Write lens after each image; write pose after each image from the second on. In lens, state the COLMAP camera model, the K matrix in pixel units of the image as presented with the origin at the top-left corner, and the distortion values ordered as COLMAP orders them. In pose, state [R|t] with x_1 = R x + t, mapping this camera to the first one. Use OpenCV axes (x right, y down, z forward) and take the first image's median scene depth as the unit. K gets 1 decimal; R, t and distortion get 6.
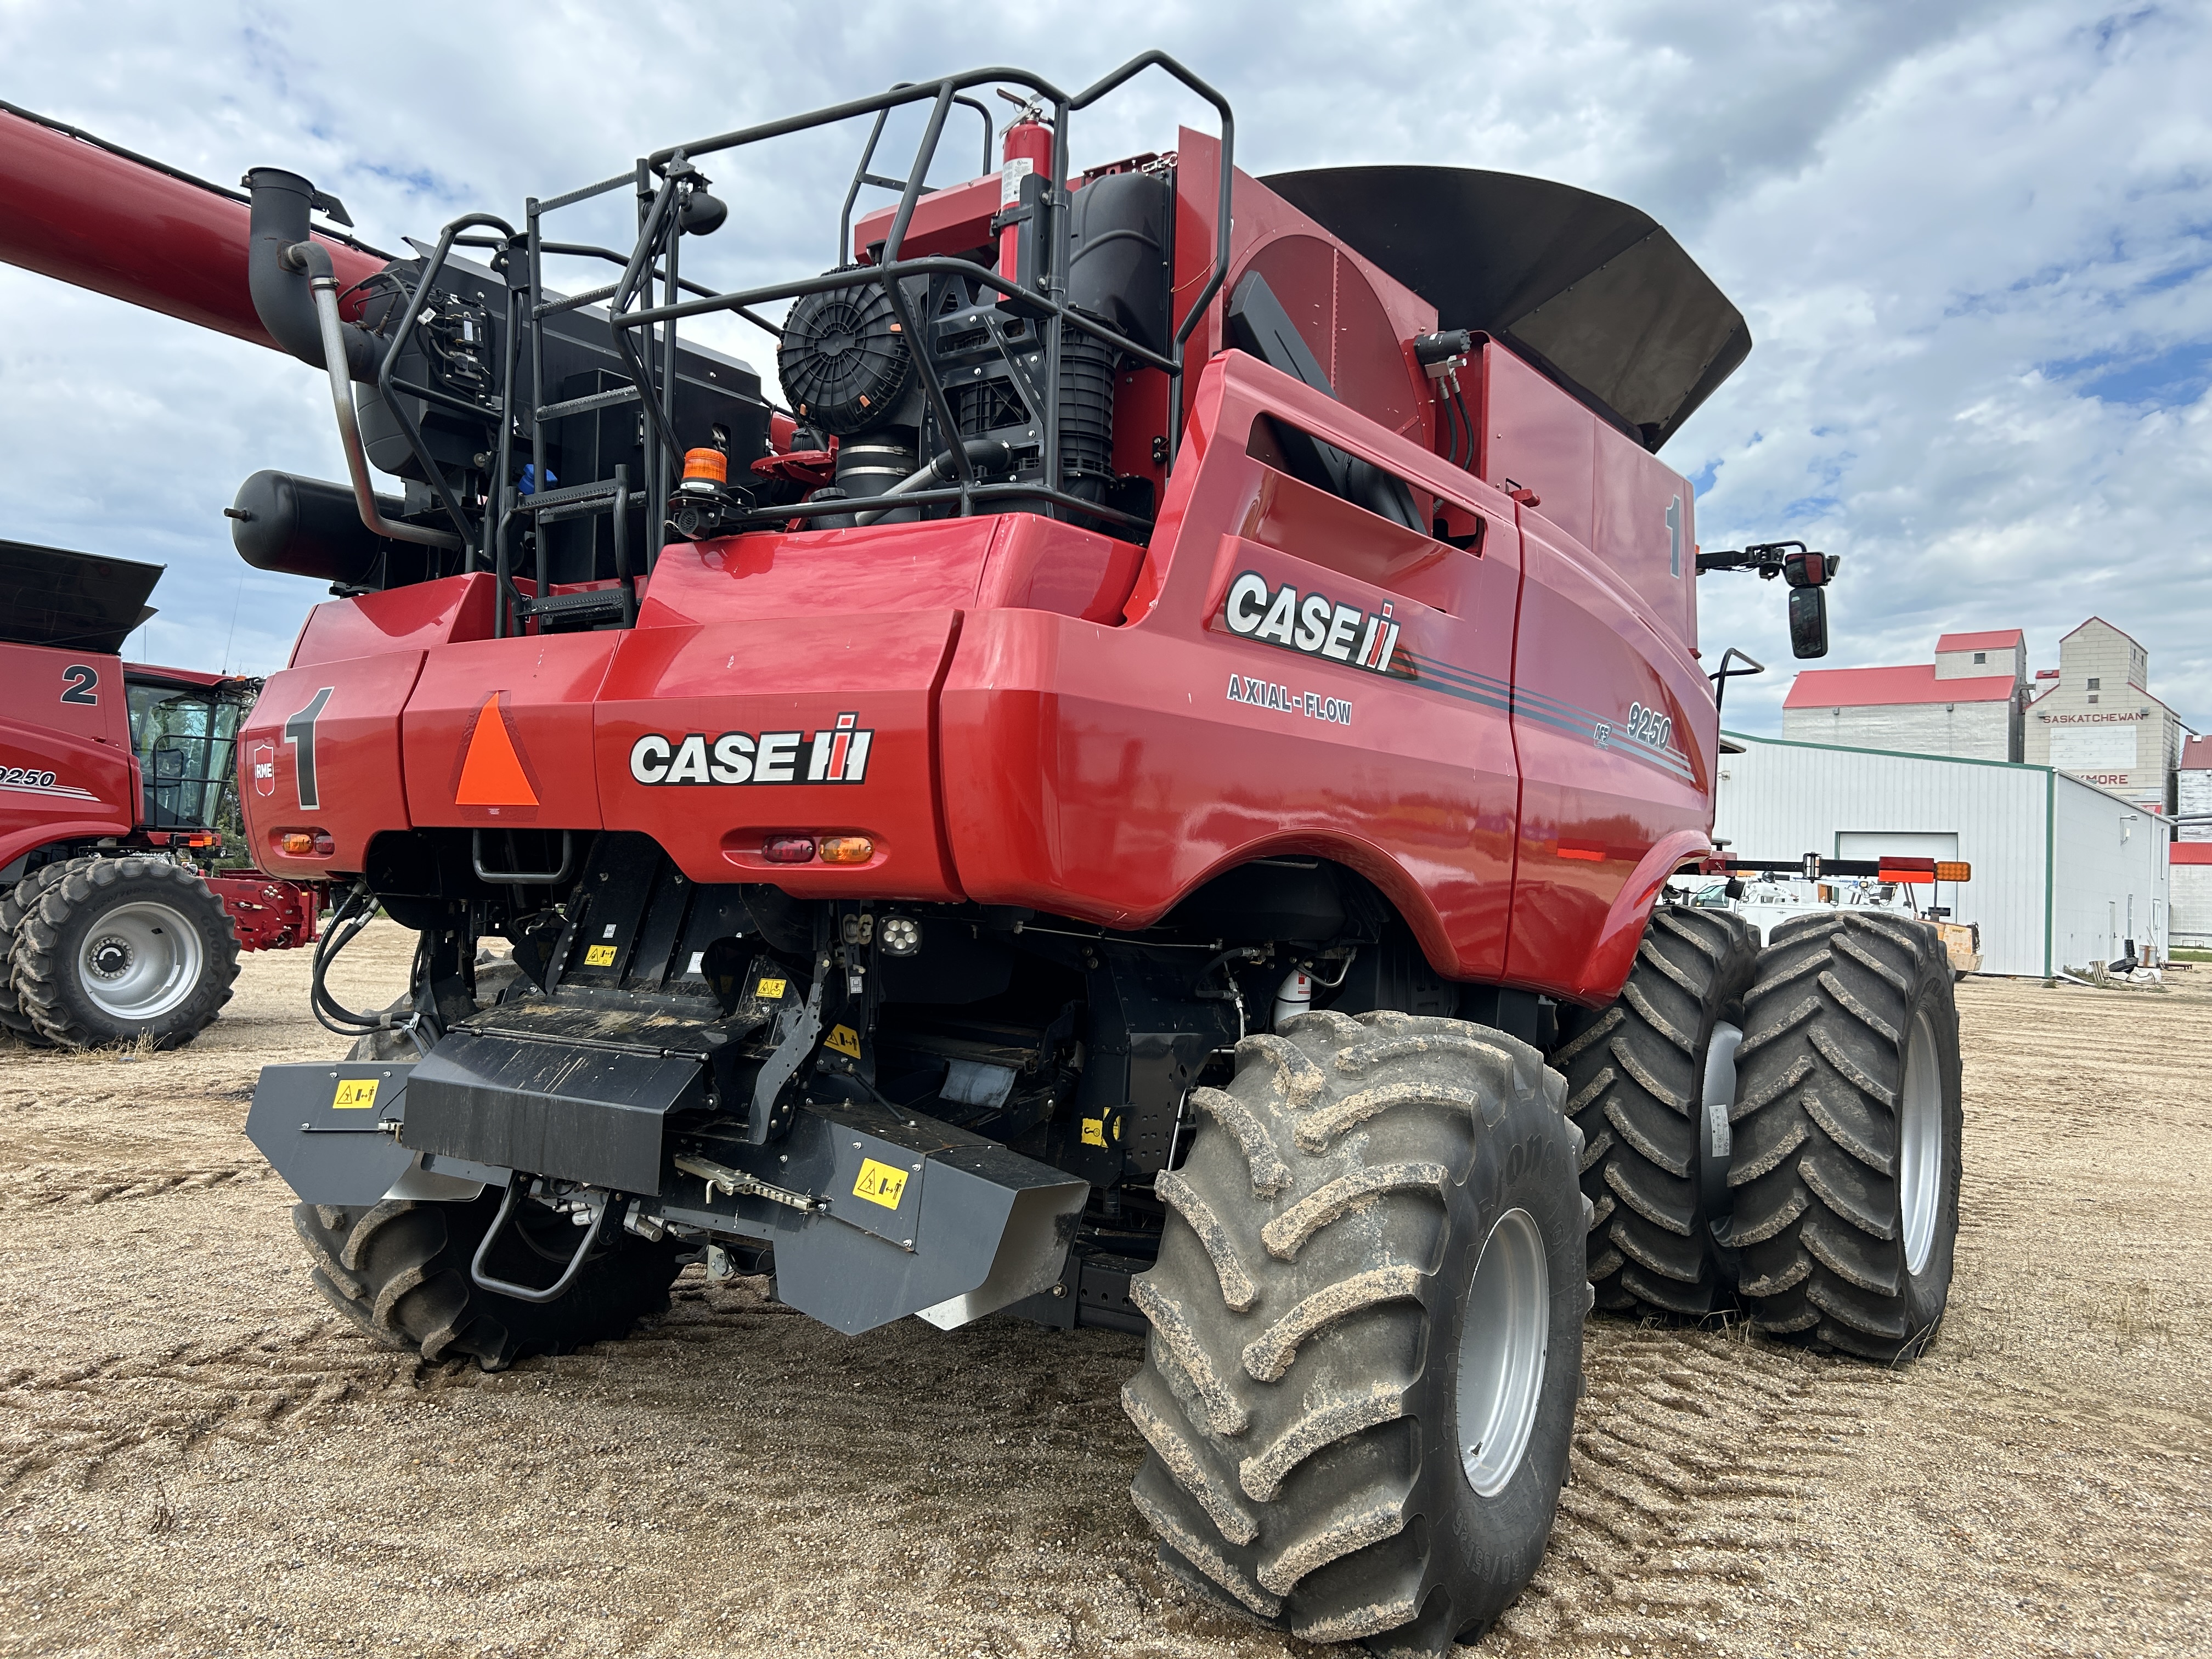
lens RADIAL K [[1675.1, 0, 1094.4], [0, 1675.1, 831.8], [0, 0, 1]] dist [0.001936, 0.001158]
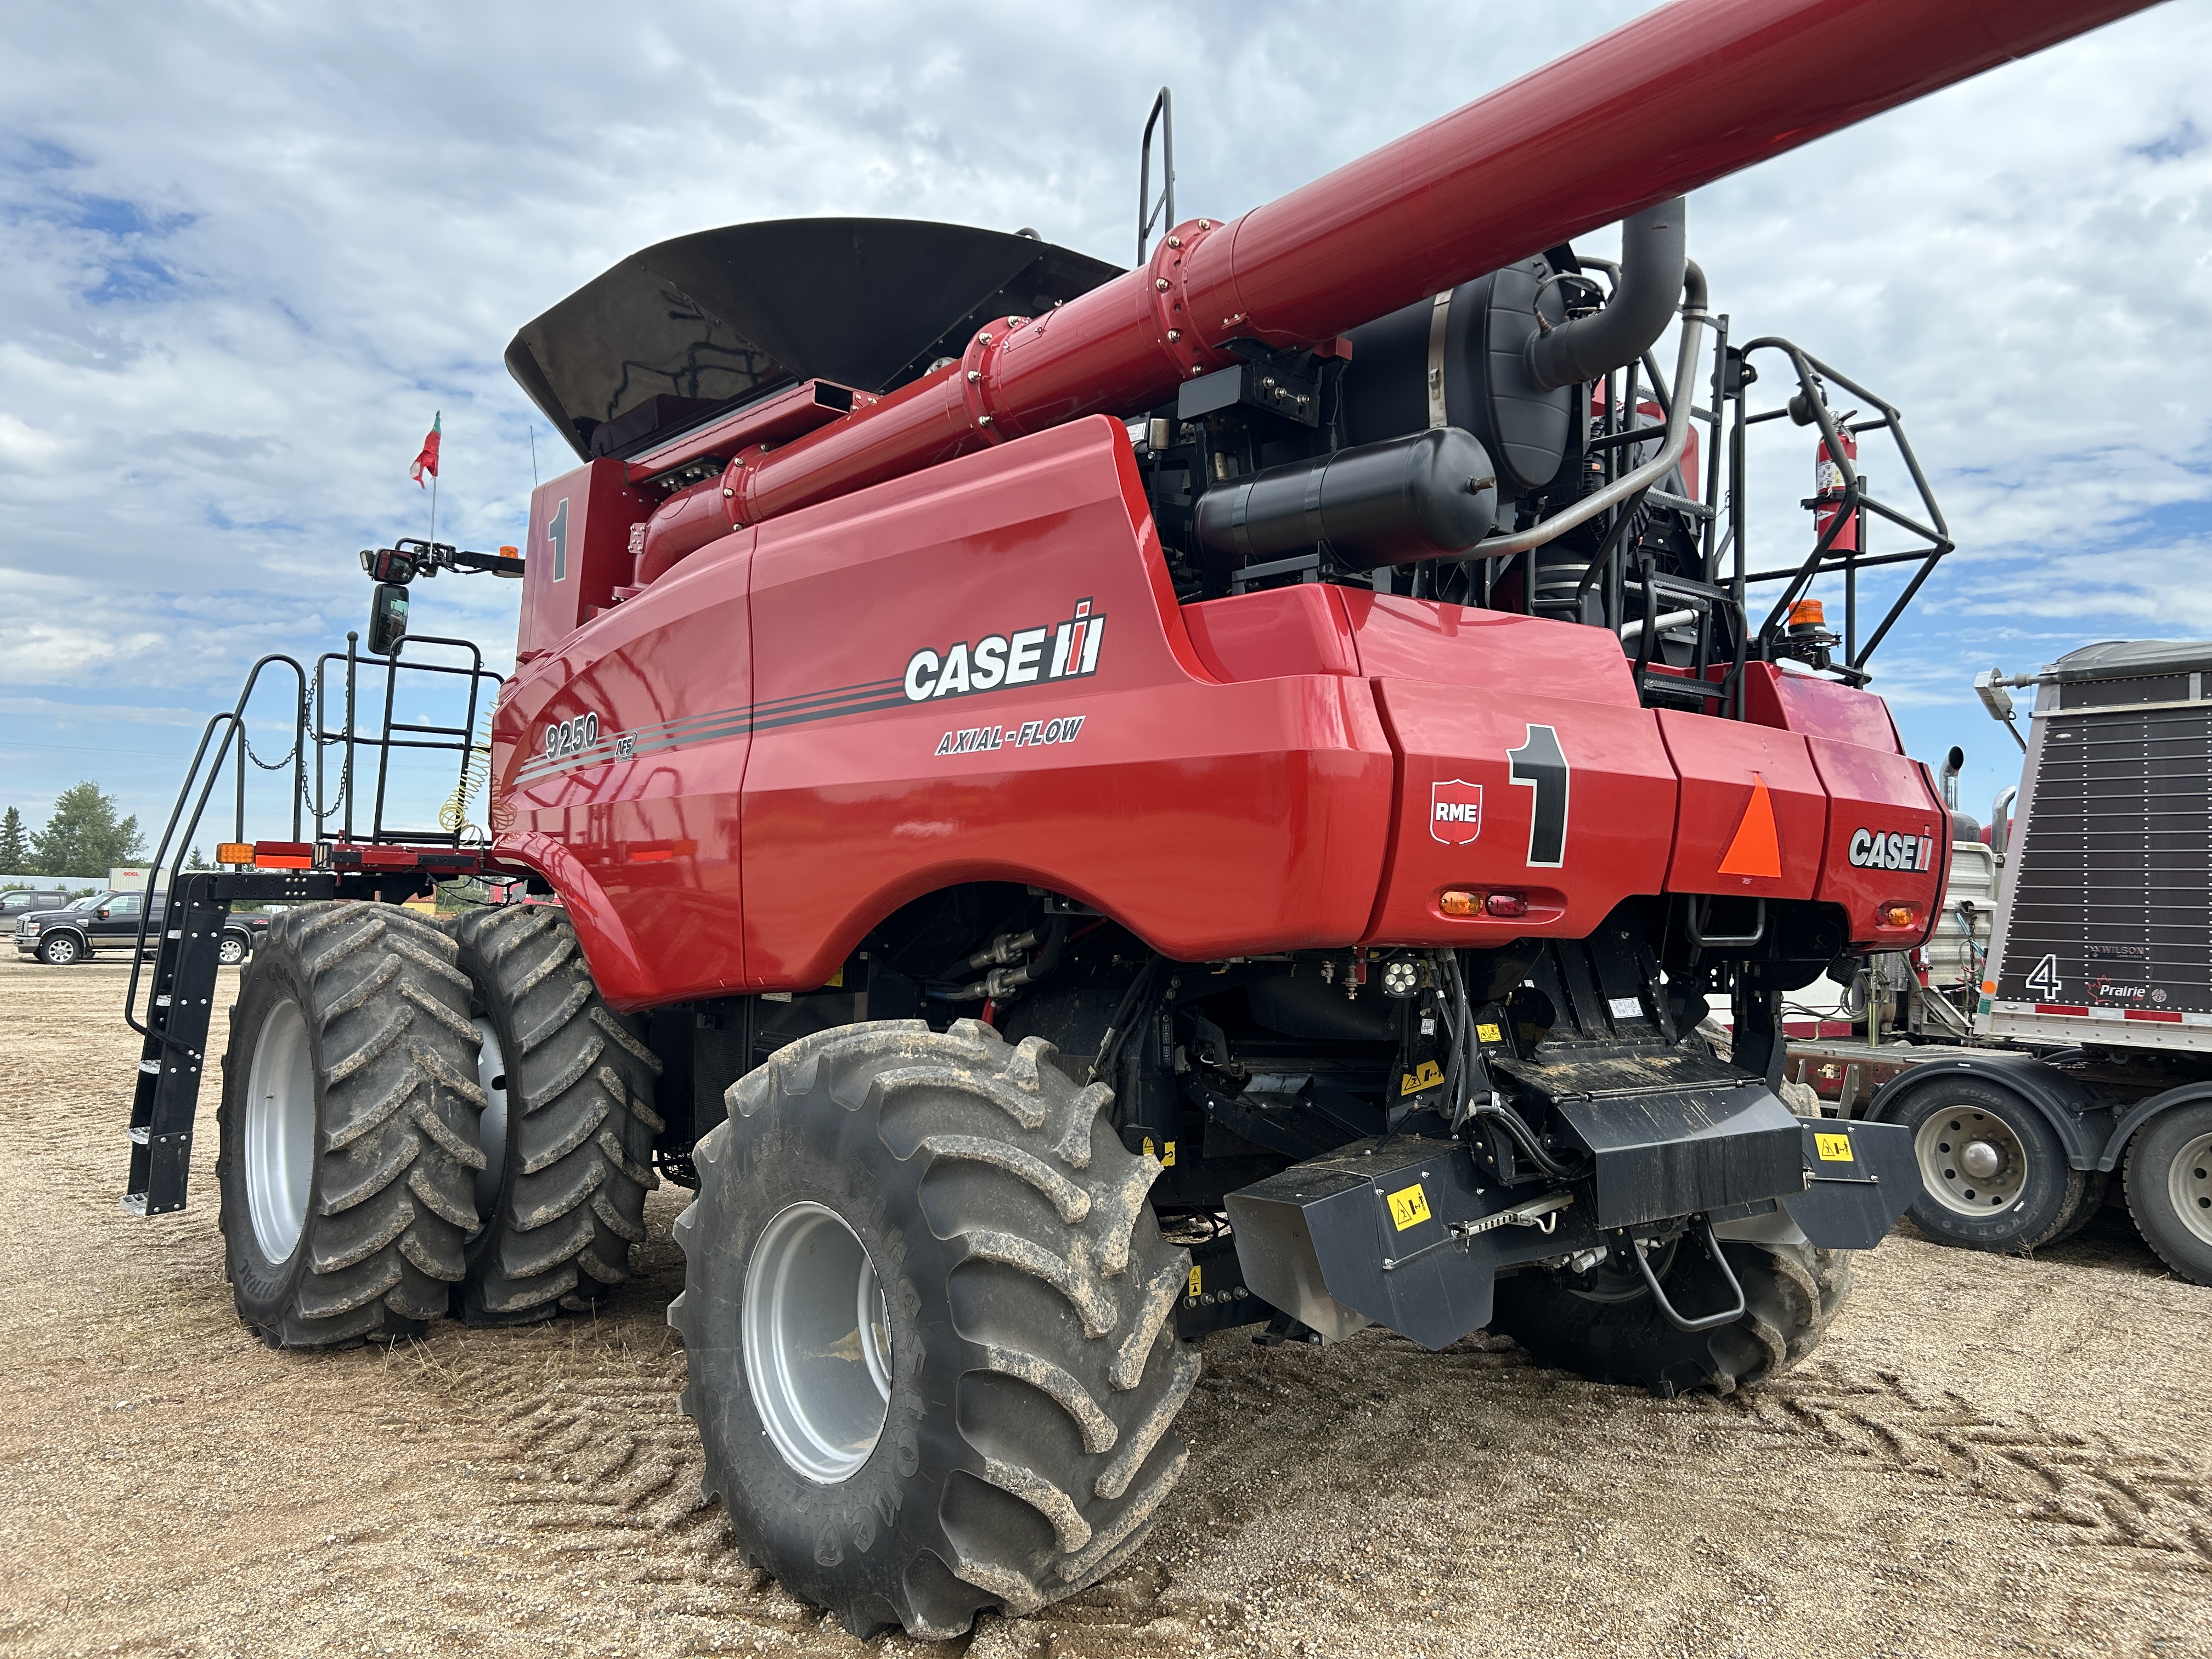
lens RADIAL K [[1652.5, 0, 1105.1], [0, 1652.5, 860.4], [0, 0, 1]] dist [0.078404, -0.000153]
pose [[0.246365, 0.014873, 0.969063, -1.440164], [-0.036502, 0.999315, -0.006058, -0.003165], [-0.968489, -0.033880, 0.246739, 1.070715]]
